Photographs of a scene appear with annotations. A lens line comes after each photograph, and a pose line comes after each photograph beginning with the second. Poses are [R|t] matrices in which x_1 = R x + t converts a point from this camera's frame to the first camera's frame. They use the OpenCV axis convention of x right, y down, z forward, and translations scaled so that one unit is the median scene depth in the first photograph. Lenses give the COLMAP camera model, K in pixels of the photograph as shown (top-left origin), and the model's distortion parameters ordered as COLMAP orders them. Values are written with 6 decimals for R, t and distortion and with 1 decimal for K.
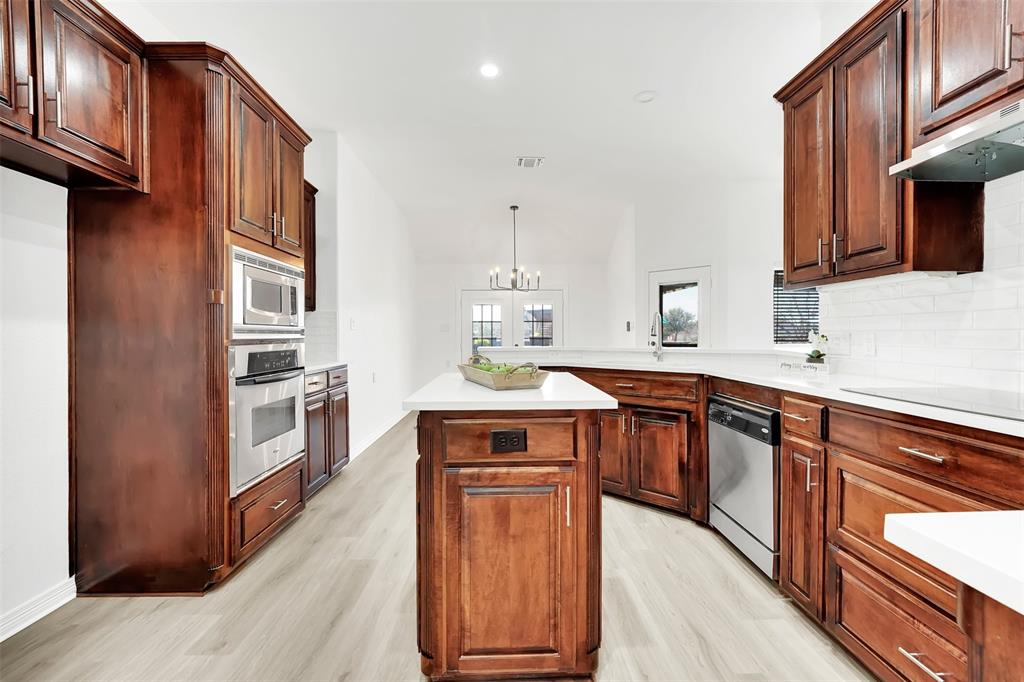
lens RADIAL K [[429.6, 0, 509.7], [0, 429.6, 340.0], [0, 0, 1]] dist [-0.024436, 0.003630]
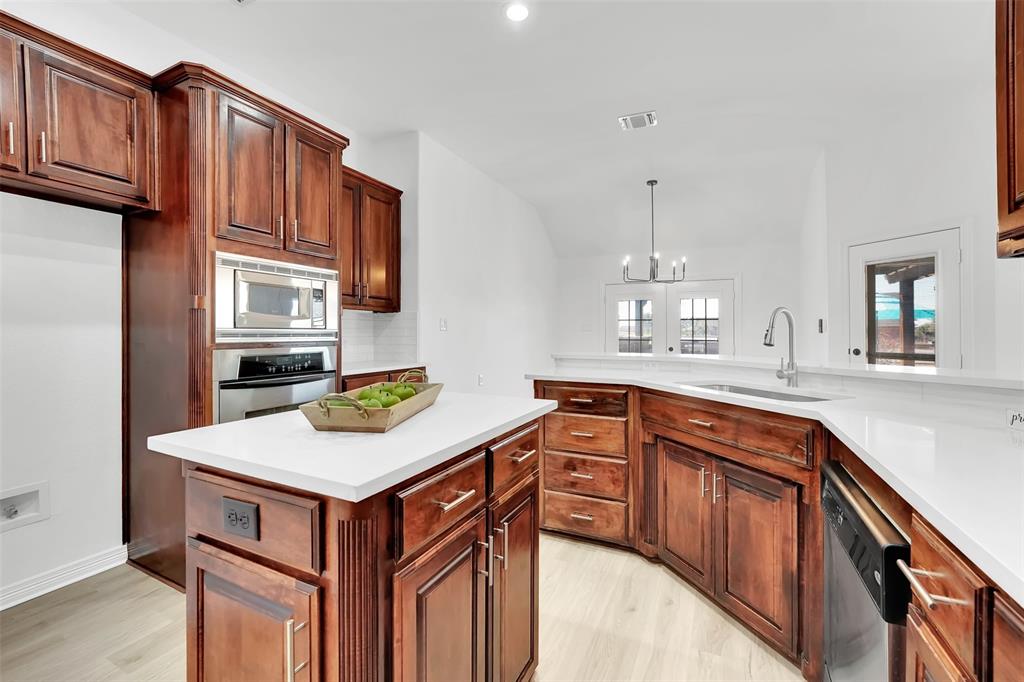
lens RADIAL K [[429.6, 0, 505.6], [0, 429.6, 328.3], [0, 0, 1]] dist [-0.024436, 0.003630]
pose [[0.882464, 0.003353, -0.470368, 0.415100], [-0.012791, 0.999776, -0.016871, -0.027840], [0.470206, 0.020905, 0.882309, 0.397184]]
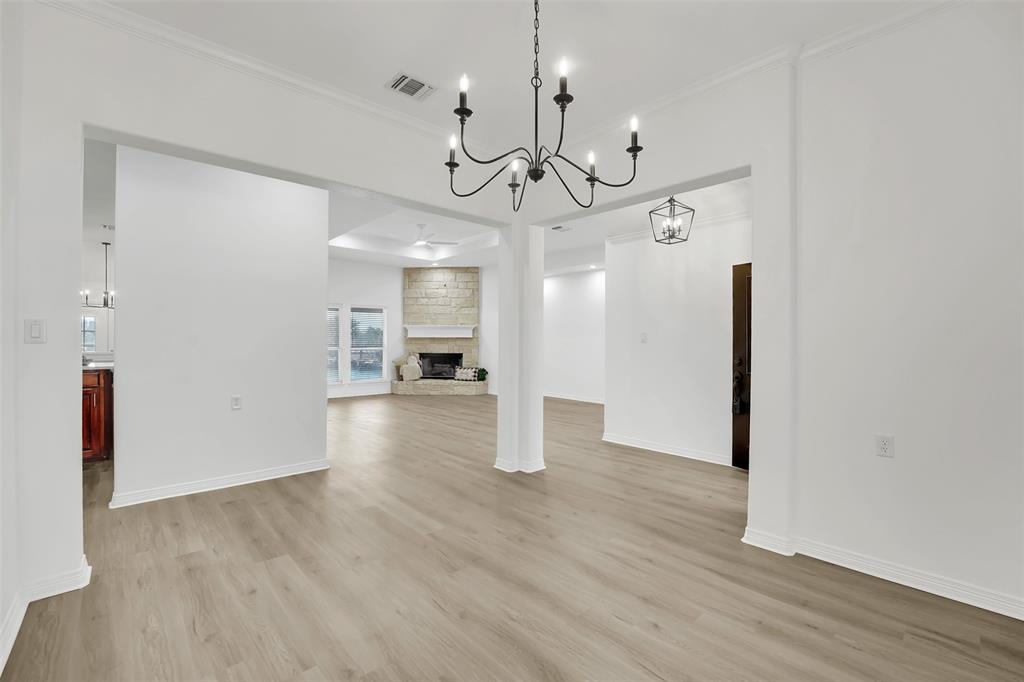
lens RADIAL K [[429.6, 0, 516.3], [0, 429.6, 342.7], [0, 0, 1]] dist [-0.024436, 0.003630]
pose [[0.744926, 0.007060, 0.667109, 0.241253], [-0.002974, 0.999969, -0.007262, -0.012536], [-0.667140, 0.003425, 0.744924, -2.142408]]
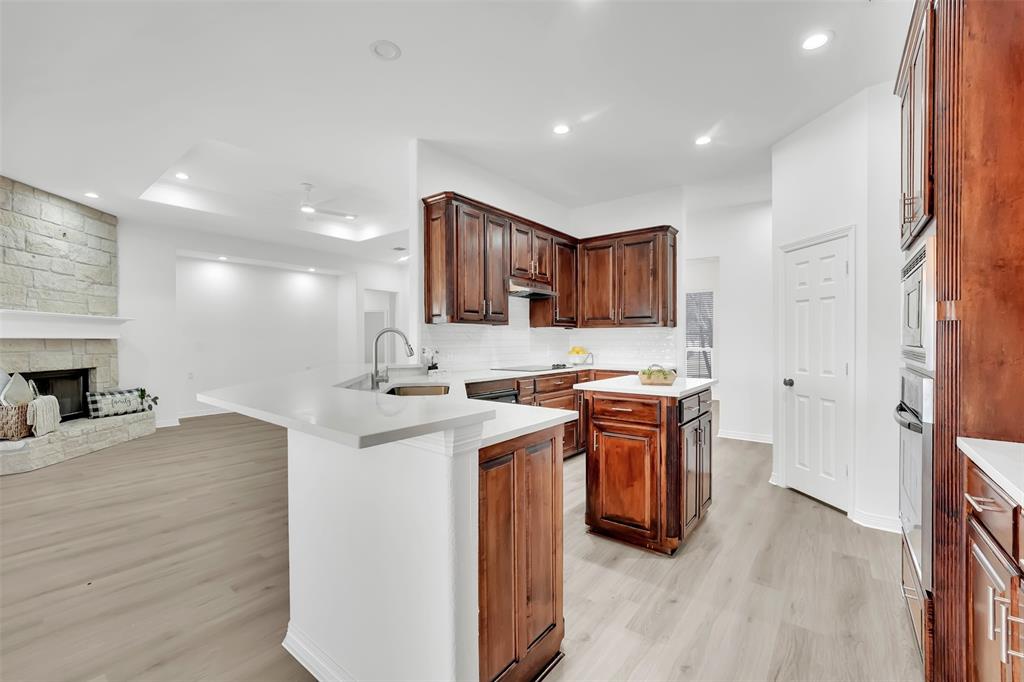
lens RADIAL K [[429.6, 0, 509.3], [0, 429.6, 344.2], [0, 0, 1]] dist [-0.024436, 0.003630]
pose [[-0.773028, 0.003712, 0.634361, -0.564568], [0.013898, 0.999842, 0.011085, -0.062067], [-0.634219, 0.017385, -0.772958, 2.187332]]
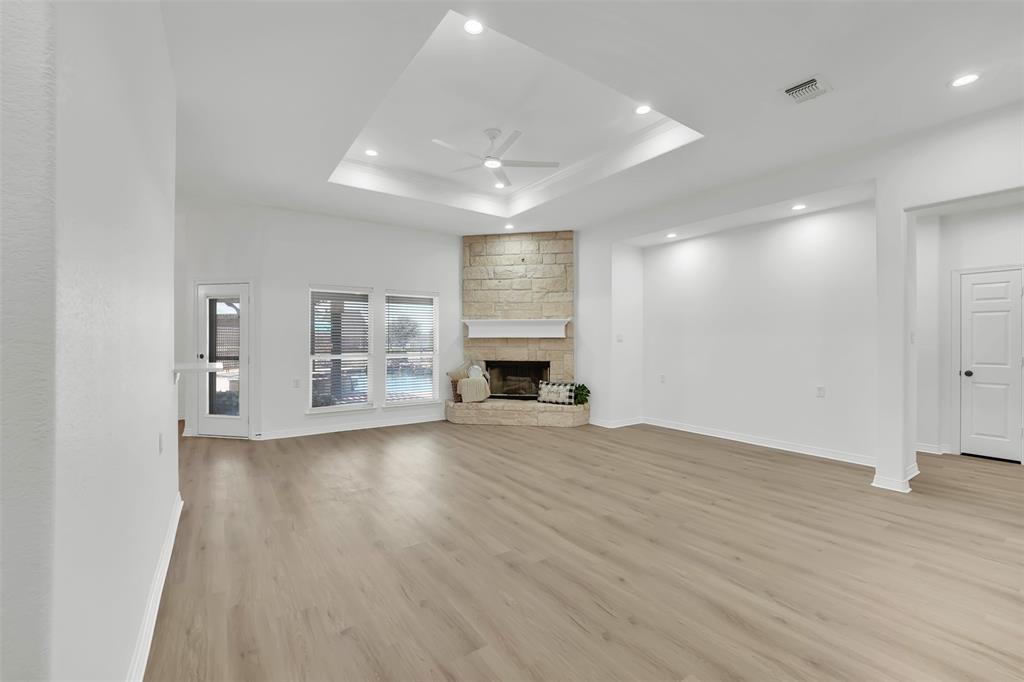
lens RADIAL K [[429.6, 0, 517.1], [0, 429.6, 335.0], [0, 0, 1]] dist [-0.024436, 0.003630]
pose [[0.827186, 0.012336, 0.561793, 1.002223], [0.000771, 0.999733, -0.023086, -0.047948], [-0.561928, 0.019530, 0.826955, -0.673737]]
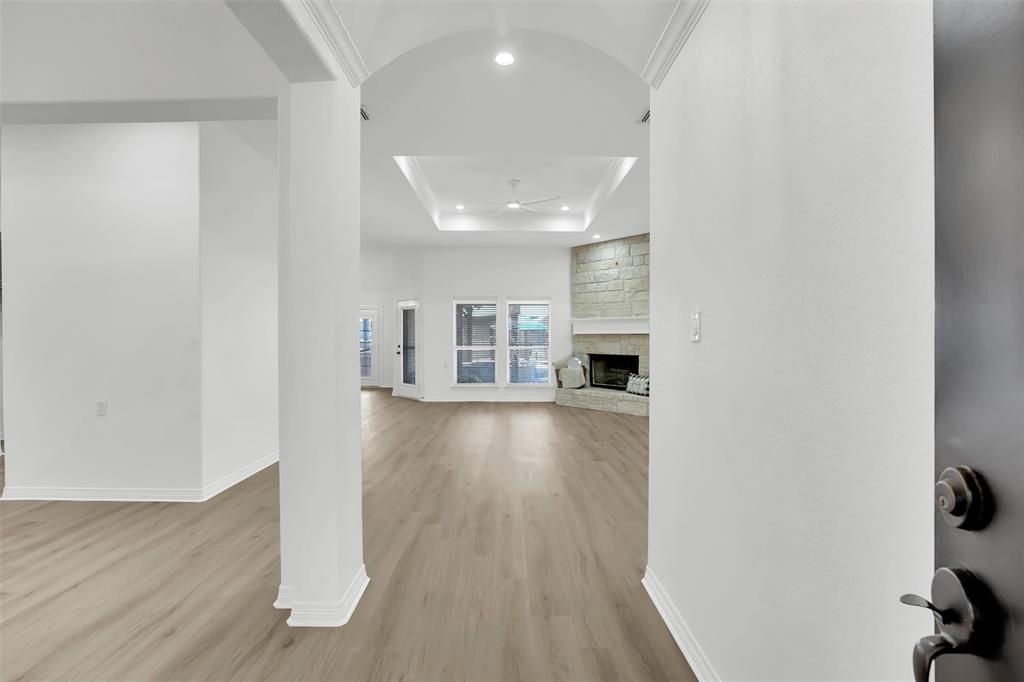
lens RADIAL K [[429.6, 0, 503.5], [0, 429.6, 341.2], [0, 0, 1]] dist [-0.024436, 0.003630]
pose [[0.999660, 0.006155, -0.025352, 1.991587], [-0.006206, 0.999979, -0.001933, -0.027862], [0.025340, 0.002090, 0.999677, -1.619383]]
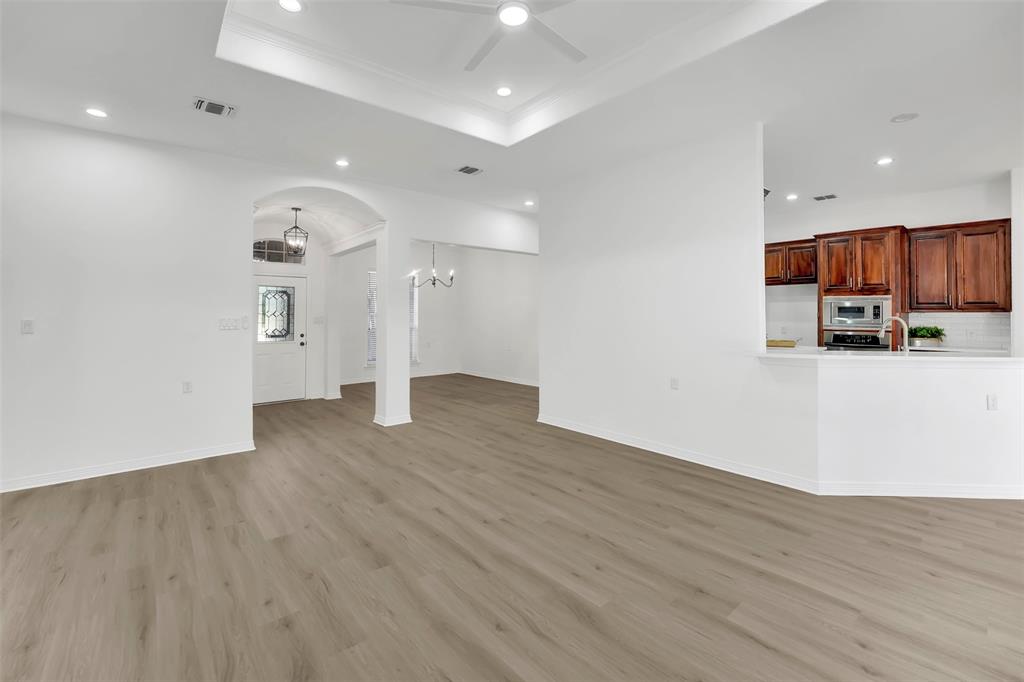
lens RADIAL K [[429.6, 0, 517.7], [0, 429.6, 321.2], [0, 0, 1]] dist [-0.024436, 0.003630]
pose [[-0.769925, 0.019746, -0.637829, 2.631772], [0.003118, 0.999626, 0.027183, -0.131924], [0.638127, 0.018941, -0.769698, 1.779191]]
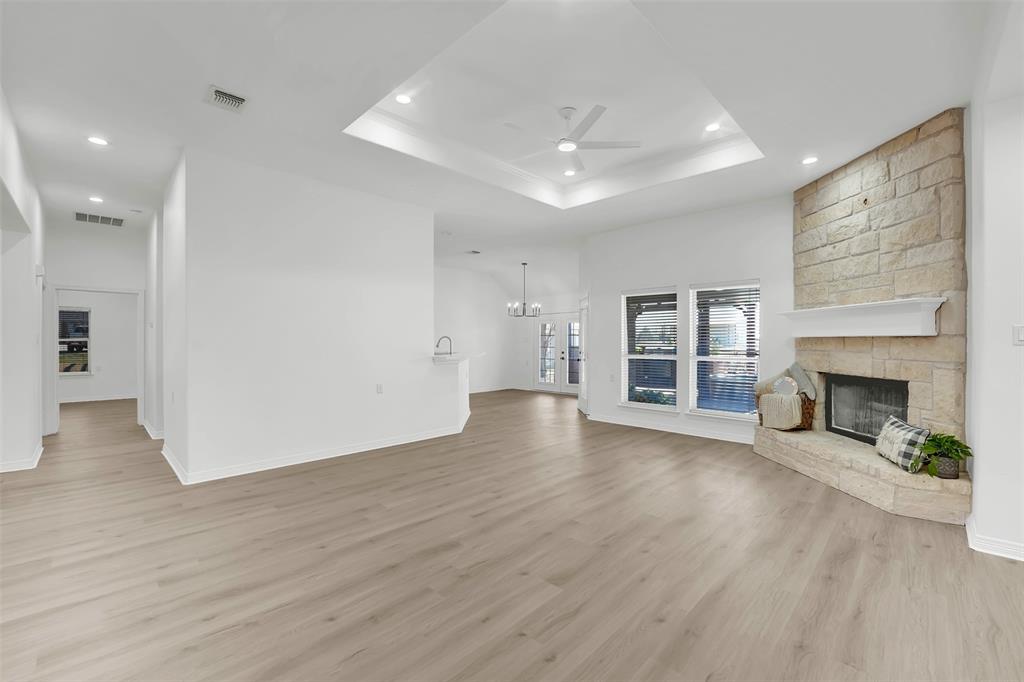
lens RADIAL K [[429.6, 0, 511.6], [0, 429.6, 340.5], [0, 0, 1]] dist [-0.024436, 0.003630]
pose [[0.704177, 0.005590, -0.710002, 3.055278], [-0.012074, 0.999919, -0.004103, -0.058263], [0.709921, 0.011462, 0.704188, -0.409108]]
